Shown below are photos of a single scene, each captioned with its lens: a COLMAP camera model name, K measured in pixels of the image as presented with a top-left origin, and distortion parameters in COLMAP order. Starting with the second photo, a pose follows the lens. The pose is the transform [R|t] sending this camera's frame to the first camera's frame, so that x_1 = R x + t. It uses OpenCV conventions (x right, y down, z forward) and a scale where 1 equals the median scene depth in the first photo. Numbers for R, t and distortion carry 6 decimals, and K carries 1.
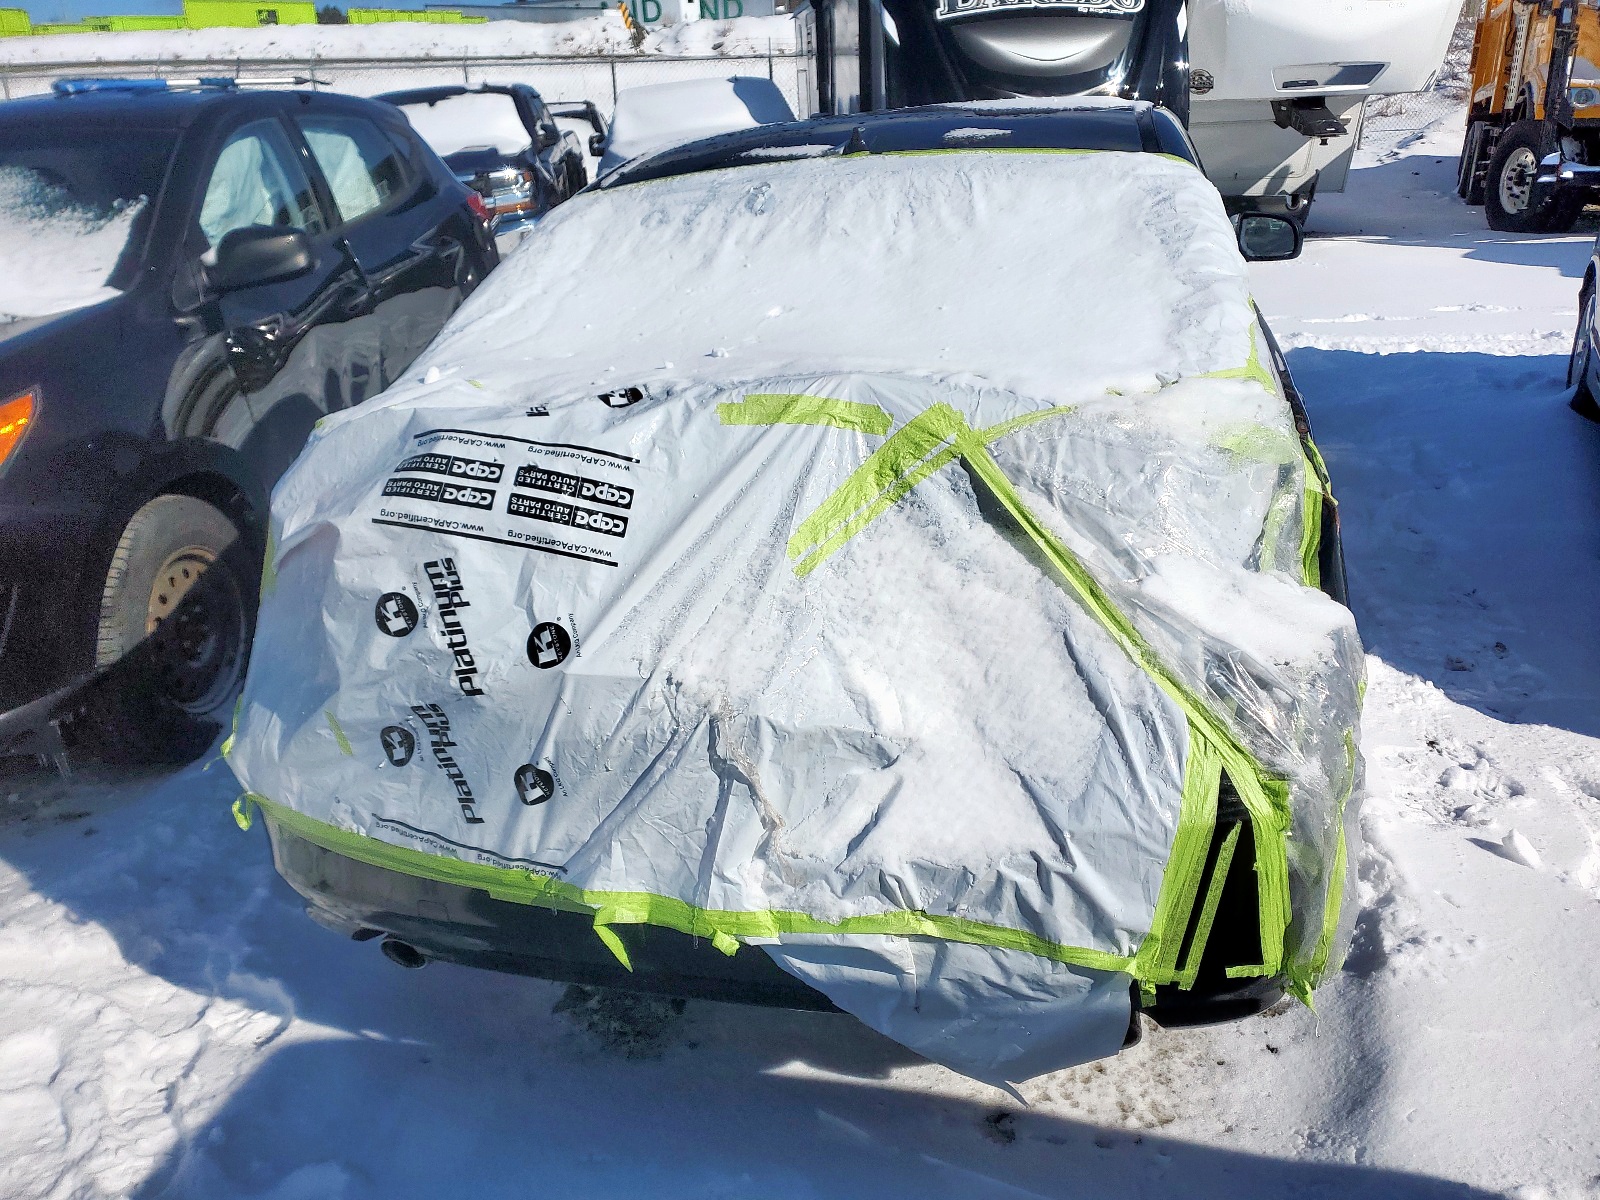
lens RADIAL K [[1310.3, 0, 837.8], [0, 1310.3, 599.1], [0, 0, 1]] dist [0.073170, -0.086293]
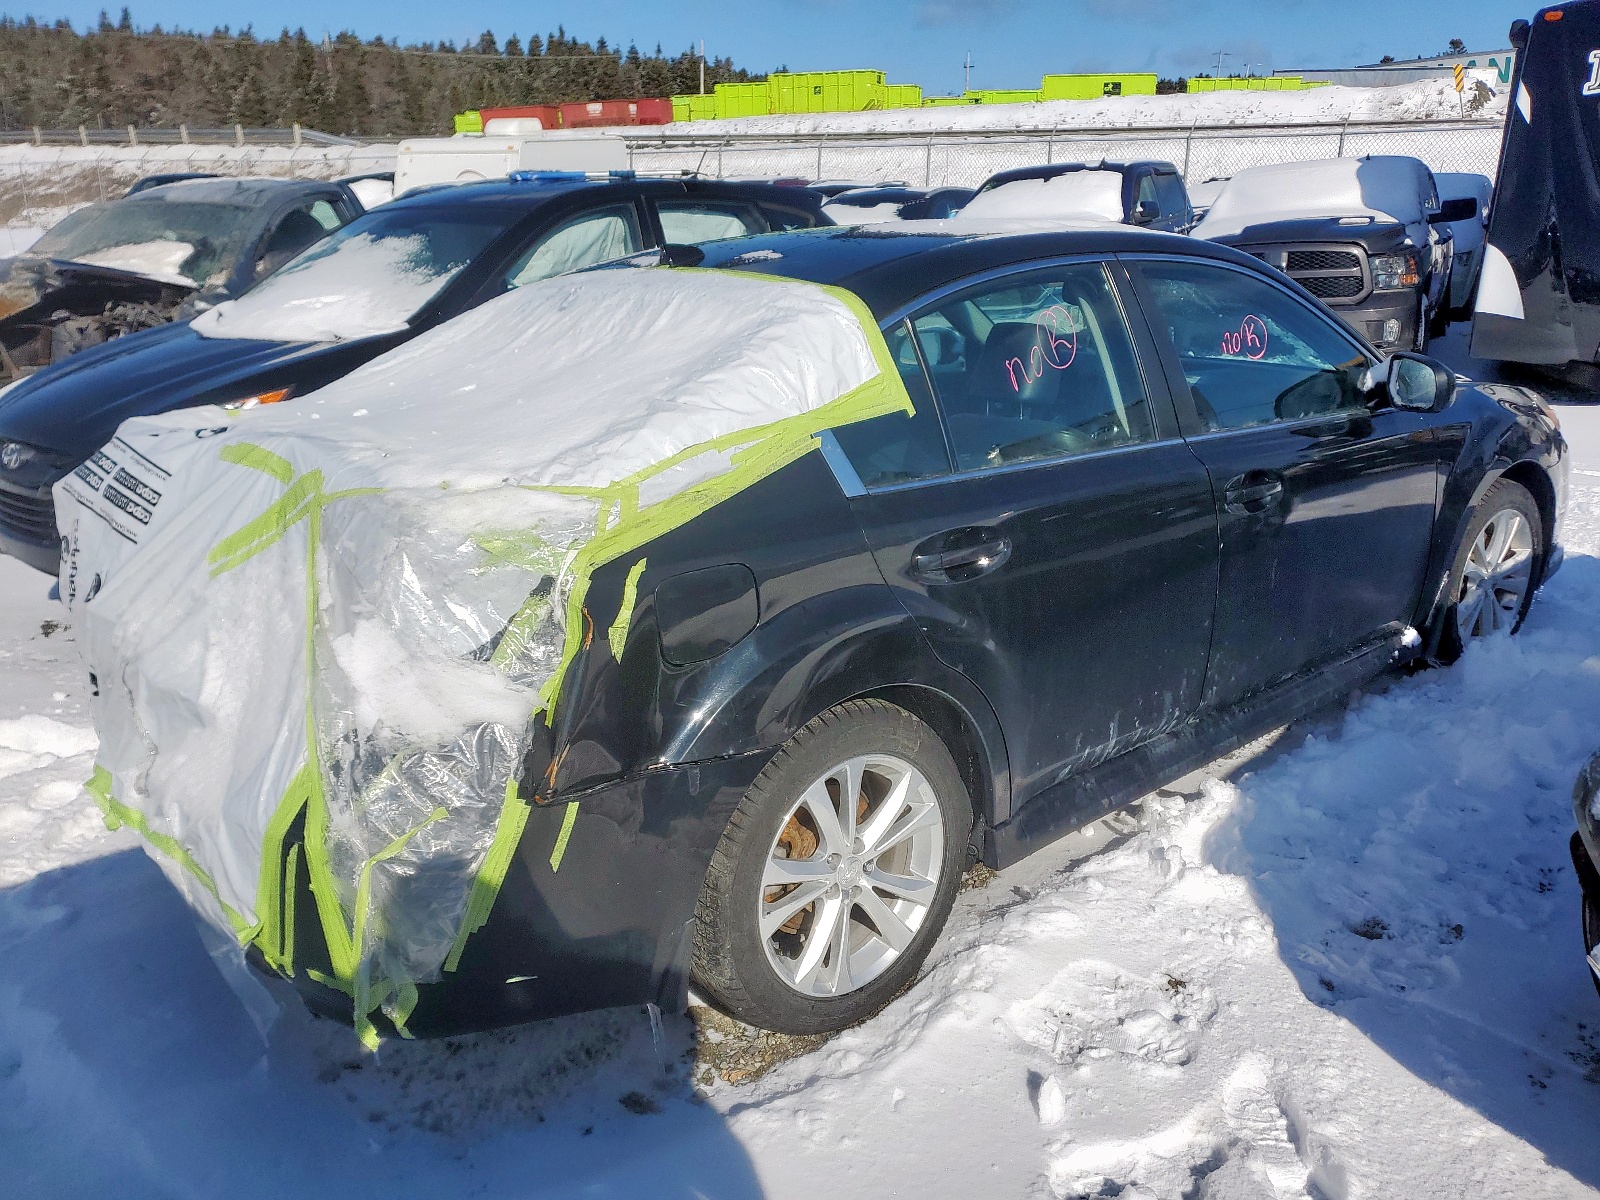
lens RADIAL K [[1310.3, 0, 837.8], [0, 1310.3, 599.1], [0, 0, 1]] dist [0.073170, -0.086293]
pose [[0.782012, 0.212014, -0.586095, 0.271544], [-0.233044, 0.971621, 0.040528, -0.043179], [0.578054, 0.104893, 0.809228, 0.059536]]
